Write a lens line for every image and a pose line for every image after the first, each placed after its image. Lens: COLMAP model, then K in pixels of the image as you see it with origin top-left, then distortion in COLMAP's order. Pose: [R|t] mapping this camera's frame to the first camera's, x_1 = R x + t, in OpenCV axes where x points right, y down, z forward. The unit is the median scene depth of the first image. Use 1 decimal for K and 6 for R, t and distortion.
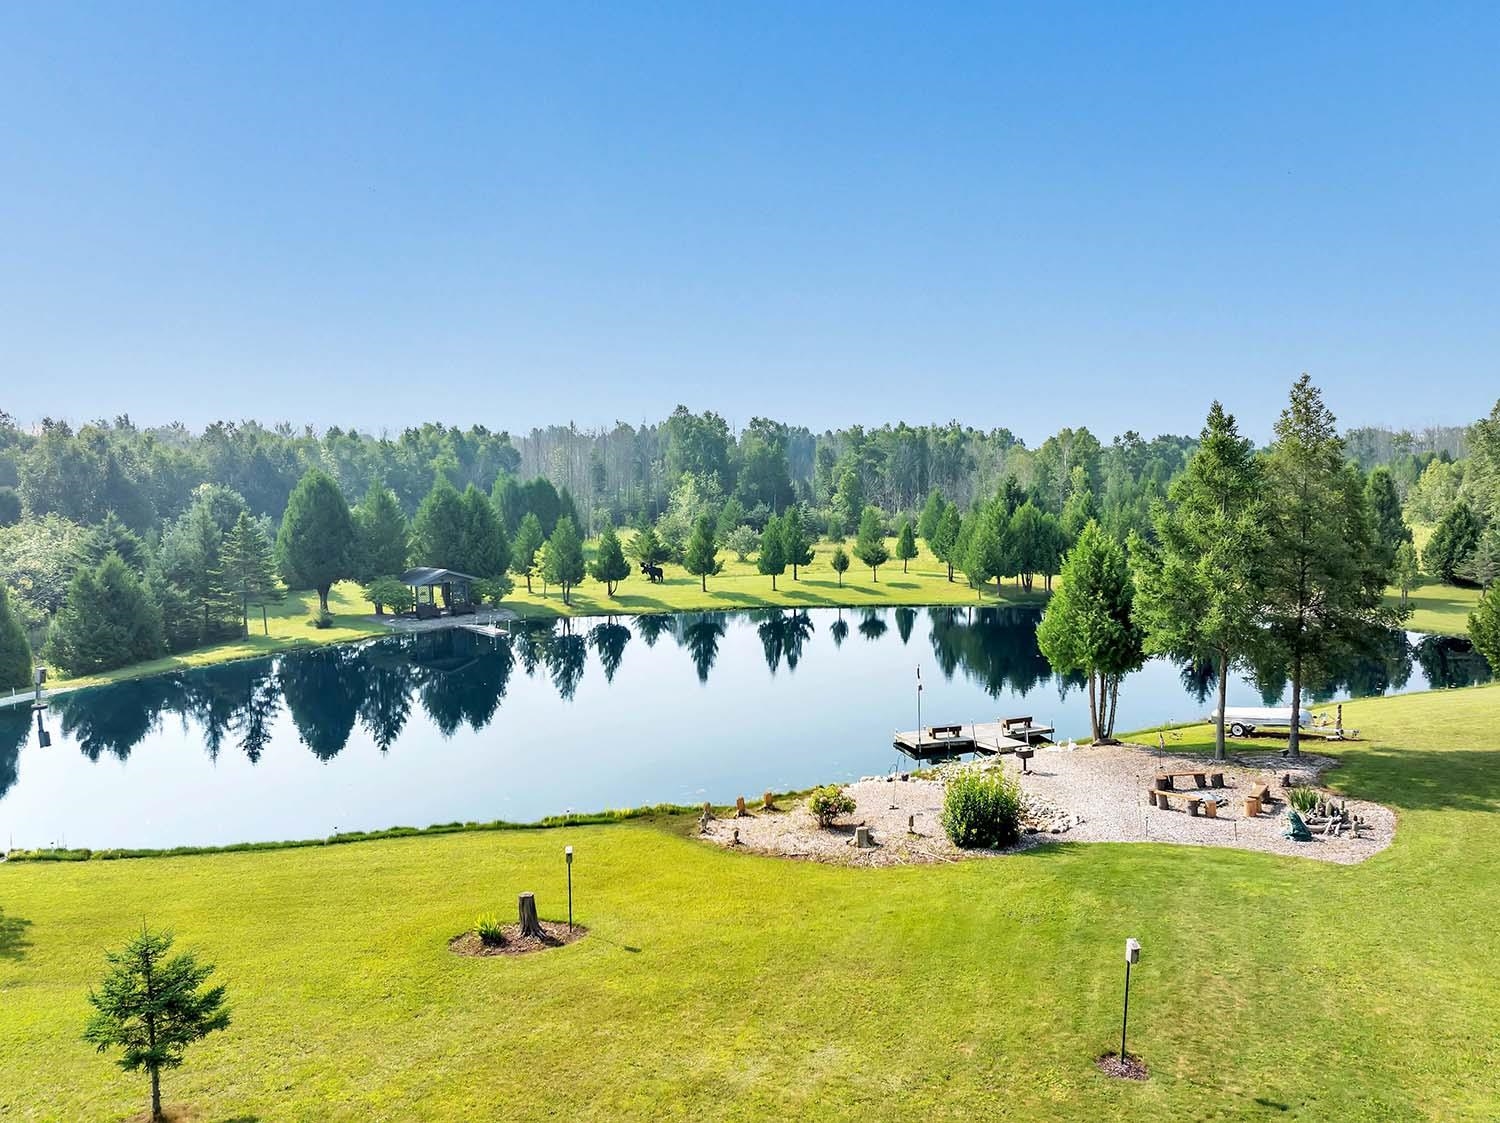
lens RADIAL K [[1047.1, 0, 750.0], [0, 1047.1, 561.5], [0, 0, 1]] dist [-0.029271, -0.003803]
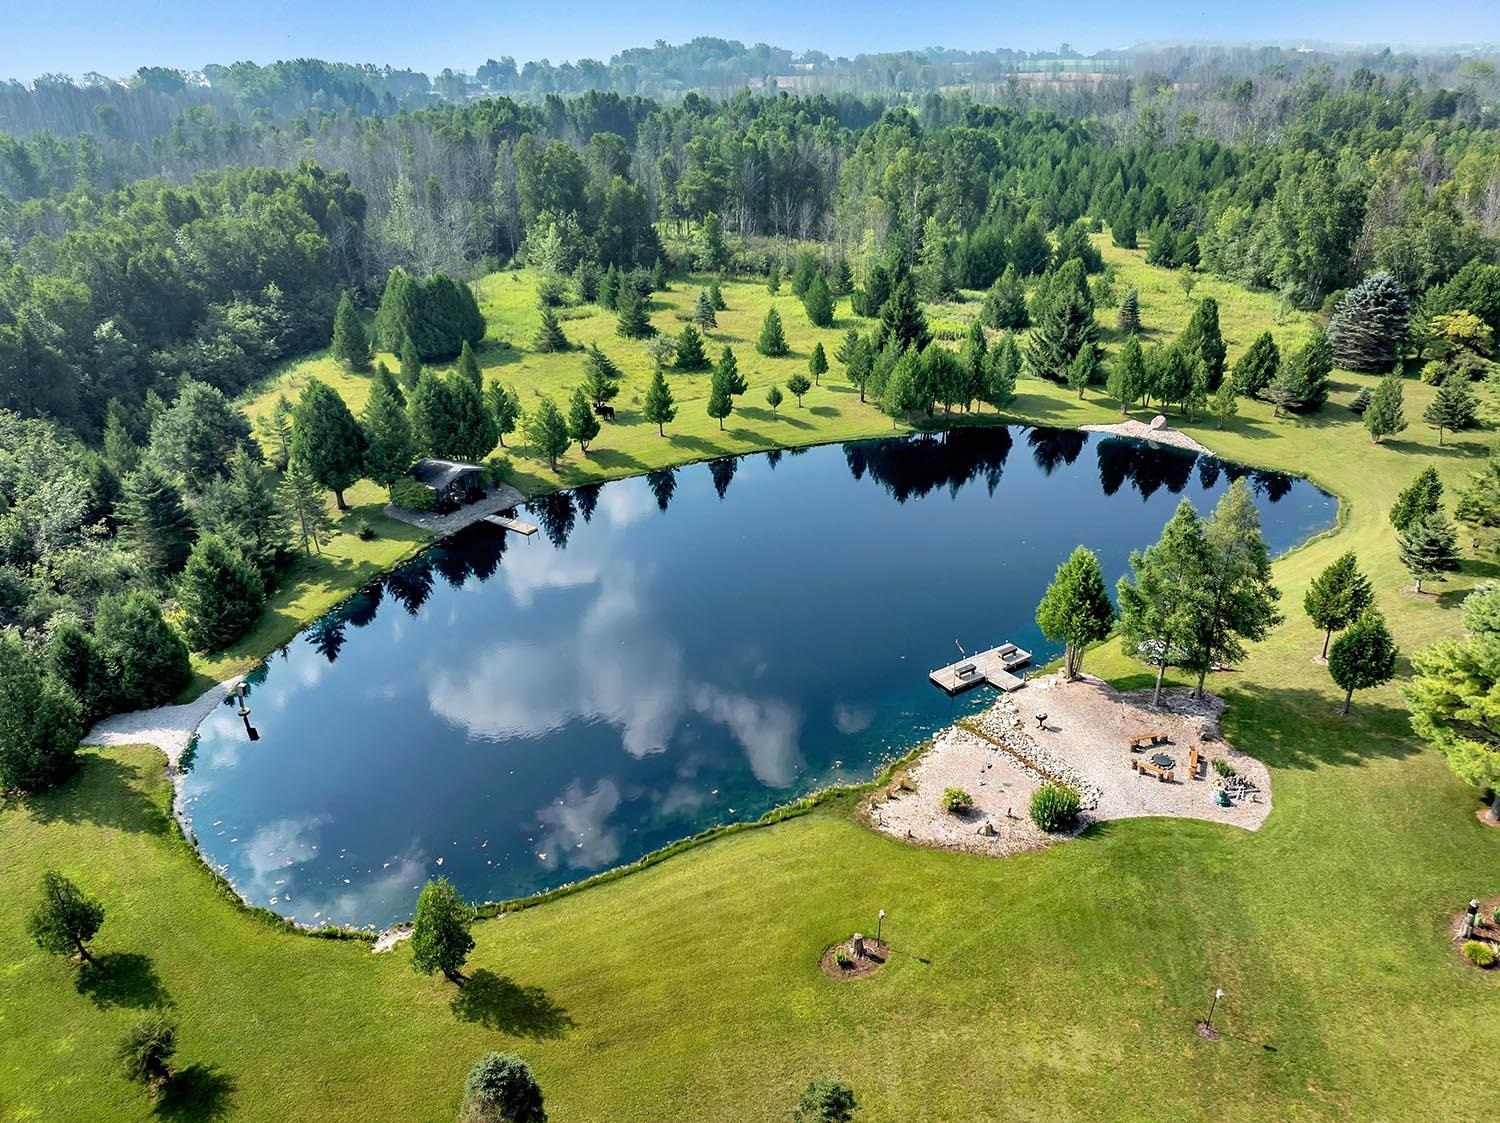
lens RADIAL K [[1047.1, 0, 750.0], [0, 1047.1, 561.5], [0, 0, 1]] dist [-0.029271, -0.003803]
pose [[0.975704, -0.096687, 0.196603, -0.198751], [0.019278, 0.931762, 0.362557, -0.270517], [-0.218242, -0.349959, 0.910988, -0.105644]]
